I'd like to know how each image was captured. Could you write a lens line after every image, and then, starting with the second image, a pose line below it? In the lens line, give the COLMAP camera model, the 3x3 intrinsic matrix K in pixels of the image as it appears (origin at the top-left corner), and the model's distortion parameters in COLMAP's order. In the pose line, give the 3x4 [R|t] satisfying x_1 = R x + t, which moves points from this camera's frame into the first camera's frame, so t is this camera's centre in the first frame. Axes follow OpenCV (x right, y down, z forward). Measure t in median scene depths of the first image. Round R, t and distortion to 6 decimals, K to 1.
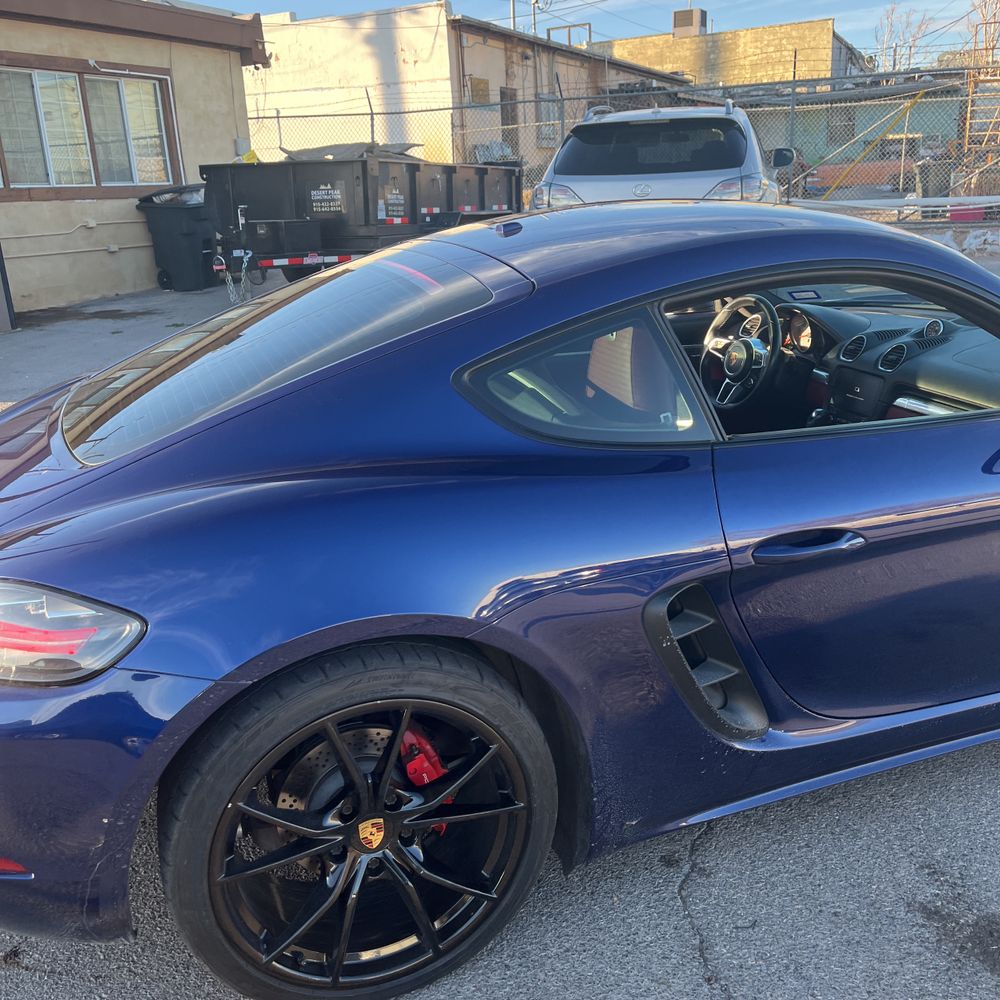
lens RADIAL K [[1020.9, 0, 489.9], [0, 1020.9, 502.6], [0, 0, 1]] dist [0.019896, 0.000000]
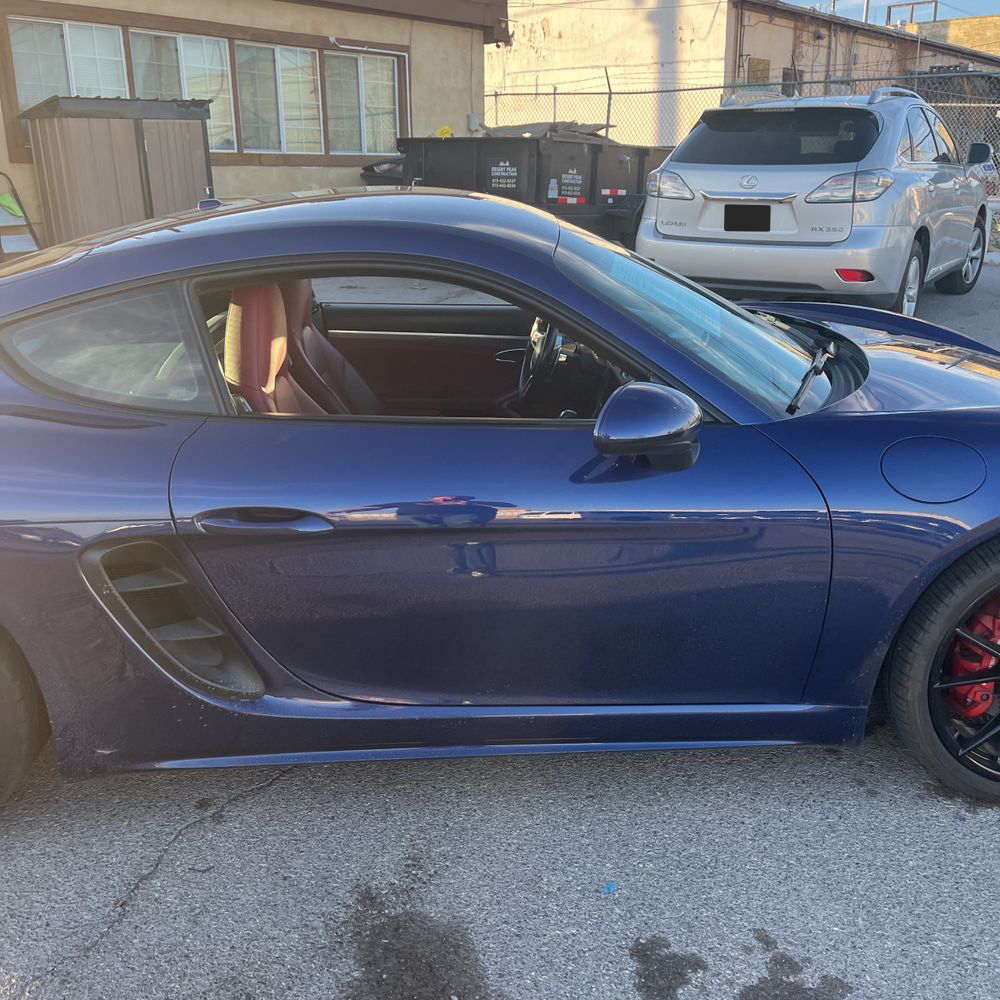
lens RADIAL K [[1020.9, 0, 512.2], [0, 1020.9, 501.6], [0, 0, 1]] dist [0.019896, 0.000000]
pose [[0.956471, 0.131105, -0.260720, 0.130695], [-0.126366, 0.991368, 0.034931, -0.007618], [0.263049, -0.000464, 0.964782, 0.009075]]
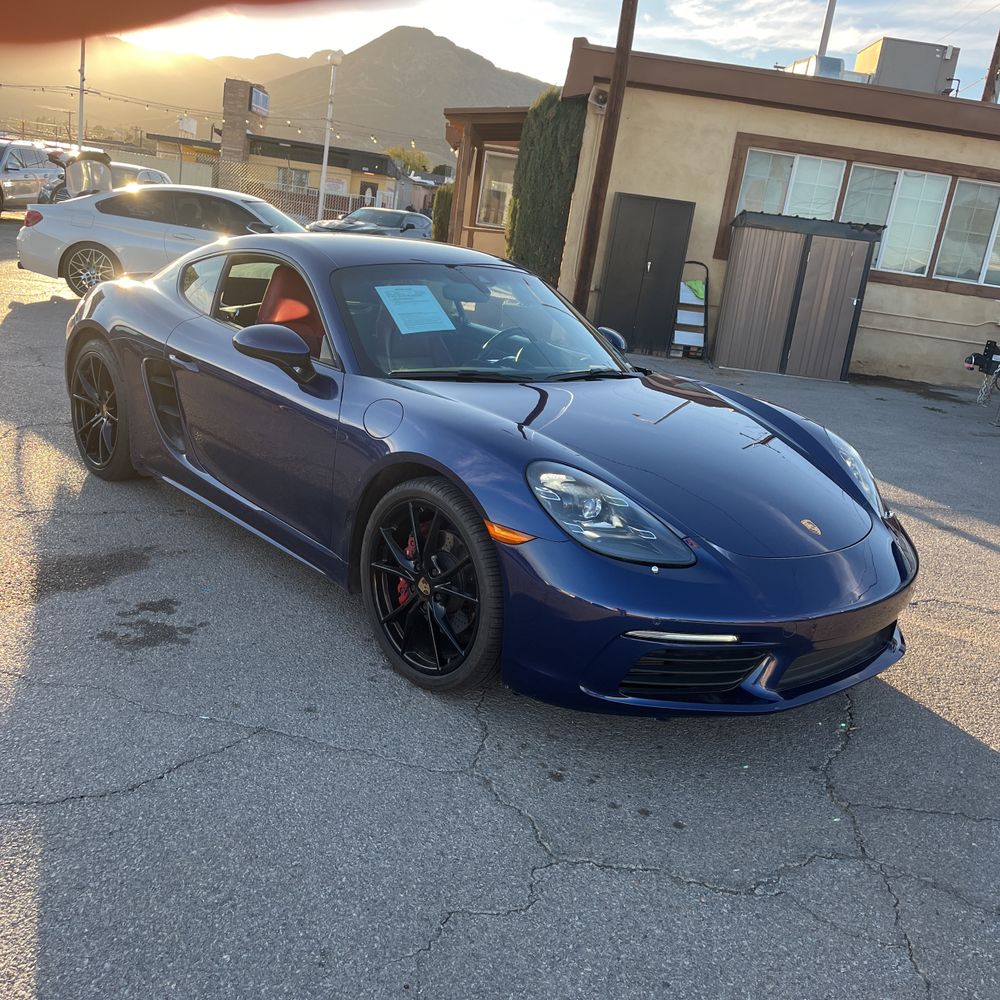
lens RADIAL K [[1020.9, 0, 479.8], [0, 1020.9, 507.1], [0, 0, 1]] dist [0.019896, 0.000000]
pose [[0.354923, 0.339081, -0.871237, 0.407336], [-0.421608, 0.889818, 0.174559, -0.053051], [0.834432, 0.305365, 0.458776, 0.097038]]
